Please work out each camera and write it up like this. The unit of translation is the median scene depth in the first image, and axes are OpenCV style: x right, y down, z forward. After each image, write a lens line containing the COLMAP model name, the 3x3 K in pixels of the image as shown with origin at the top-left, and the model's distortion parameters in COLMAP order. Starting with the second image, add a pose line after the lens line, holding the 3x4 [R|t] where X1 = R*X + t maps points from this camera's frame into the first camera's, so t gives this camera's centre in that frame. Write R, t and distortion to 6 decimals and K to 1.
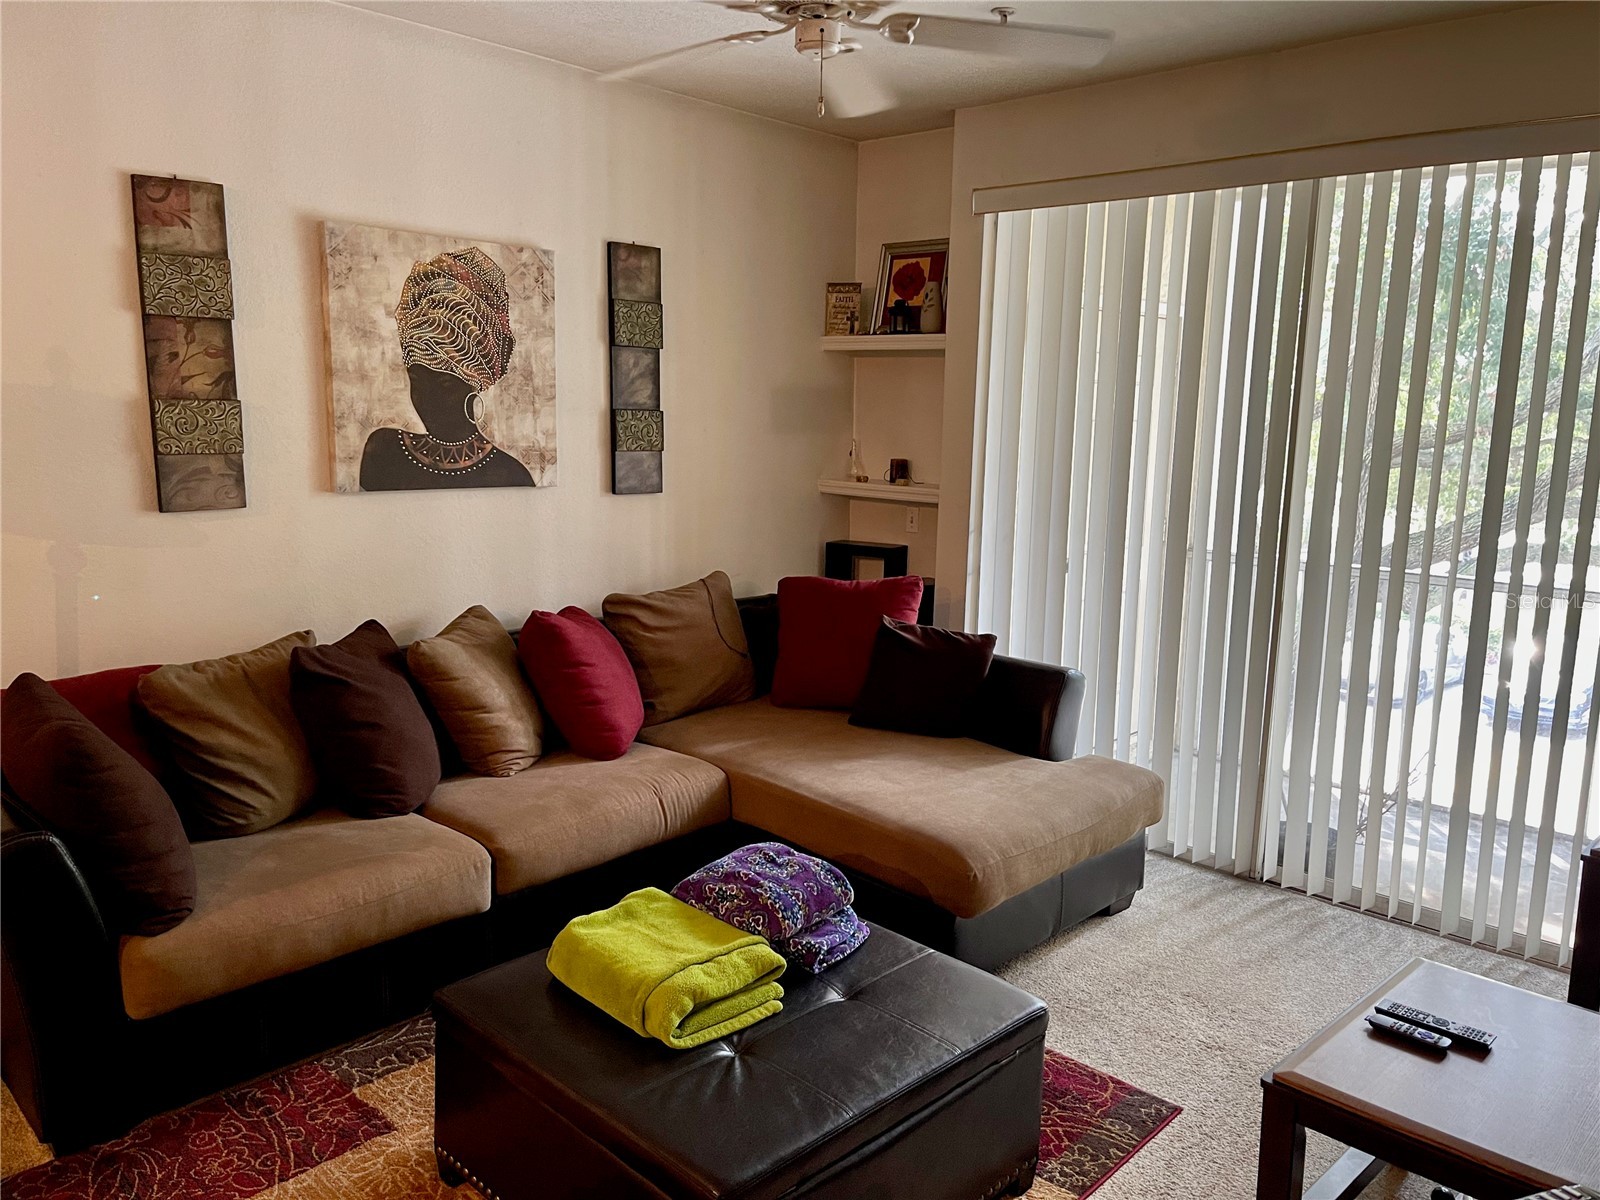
lens RADIAL K [[1237.0, 0, 821.2], [0, 1237.0, 581.6], [0, 0, 1]] dist [0.067278, -0.073219]
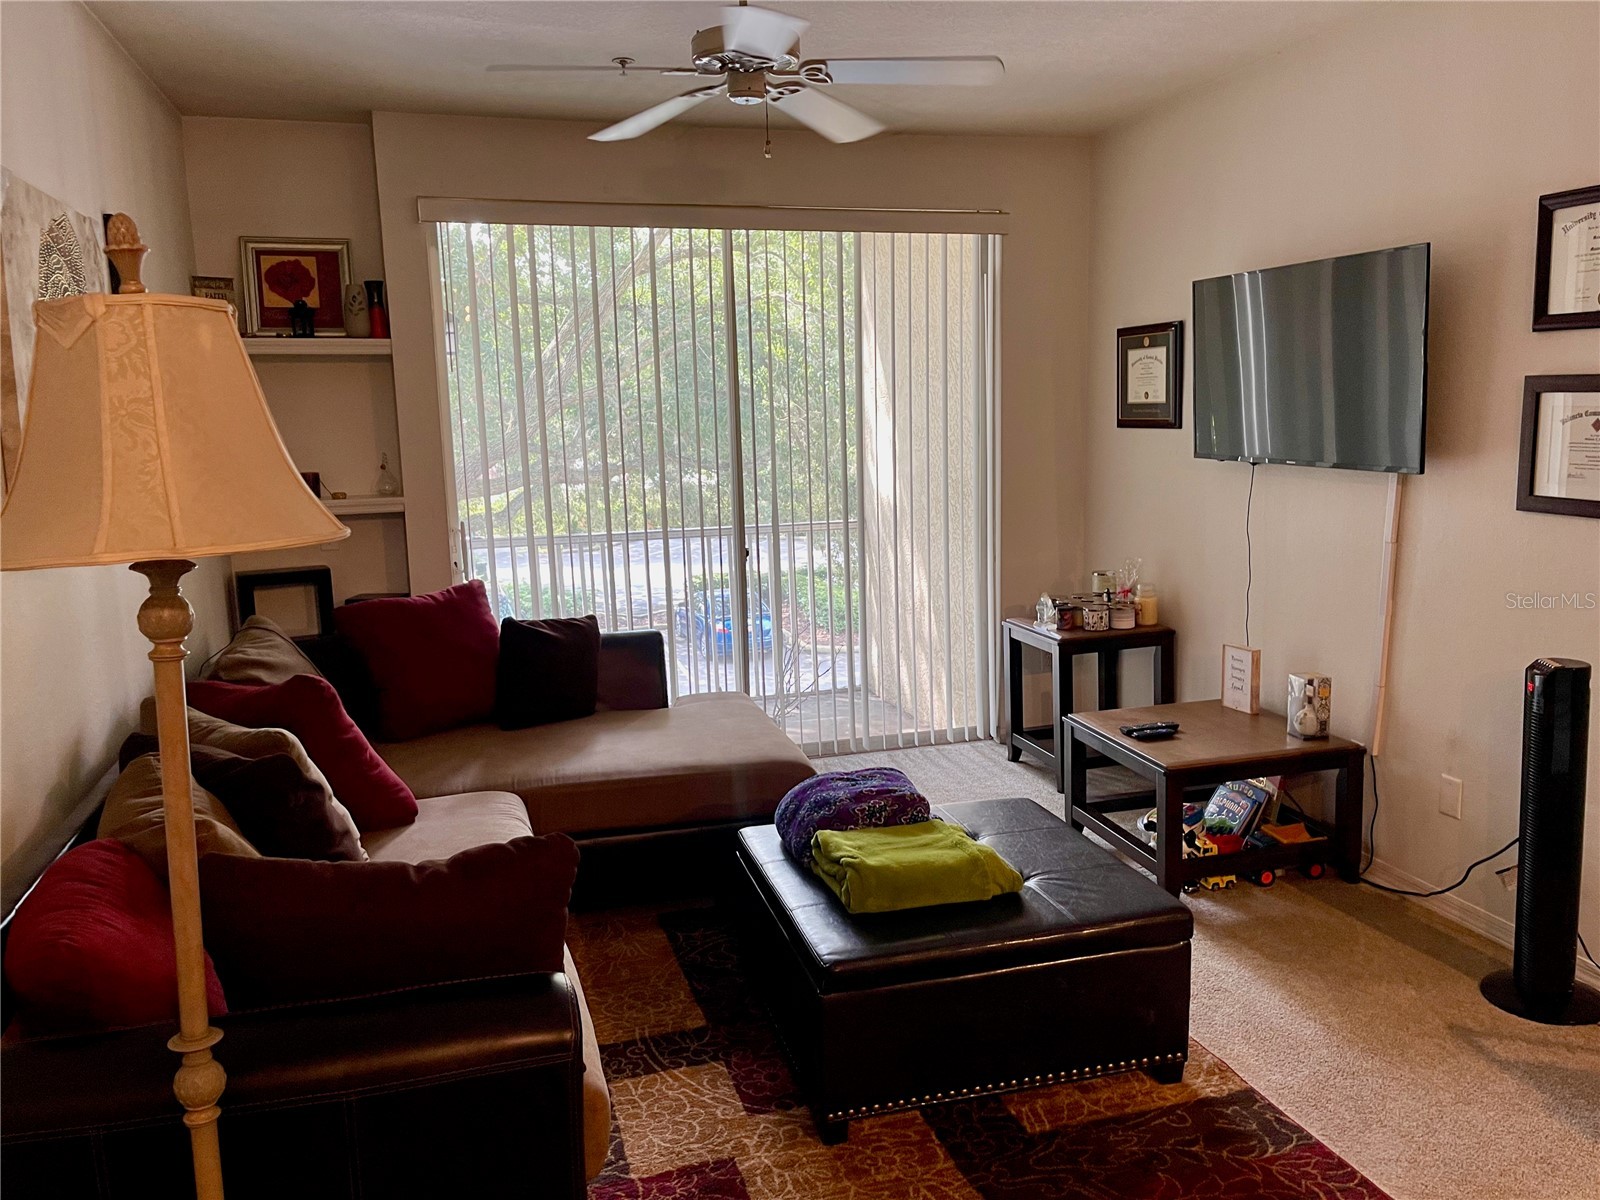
lens RADIAL K [[1237.0, 0, 821.2], [0, 1237.0, 581.6], [0, 0, 1]] dist [0.067278, -0.073219]
pose [[0.481153, -0.152618, 0.863250, -0.731946], [0.157478, 0.983758, 0.086149, -0.051237], [-0.862376, 0.094492, 0.497372, 0.280195]]
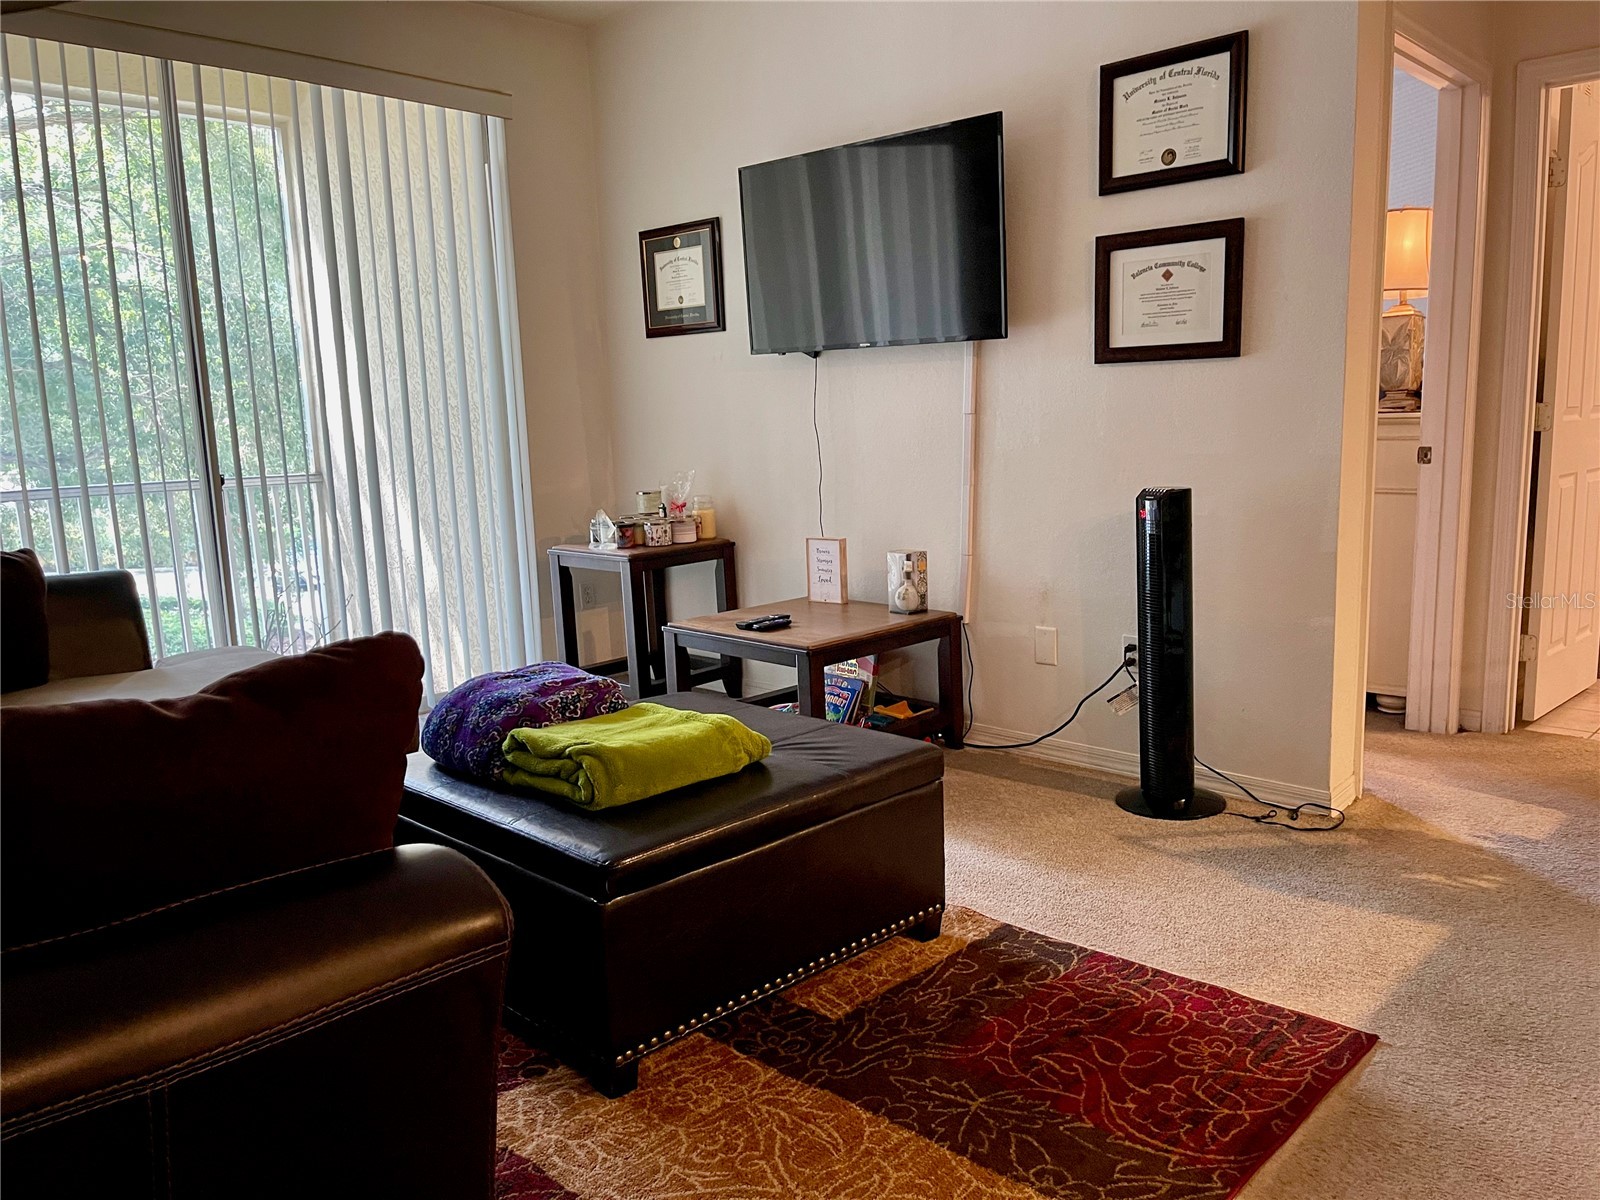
lens RADIAL K [[1237.0, 0, 821.2], [0, 1237.0, 581.6], [0, 0, 1]] dist [0.067278, -0.073219]
pose [[-0.020030, -0.149181, 0.988607, -0.681464], [0.177331, 0.972598, 0.150358, 0.032752], [-0.983947, 0.178322, 0.006974, 0.514934]]
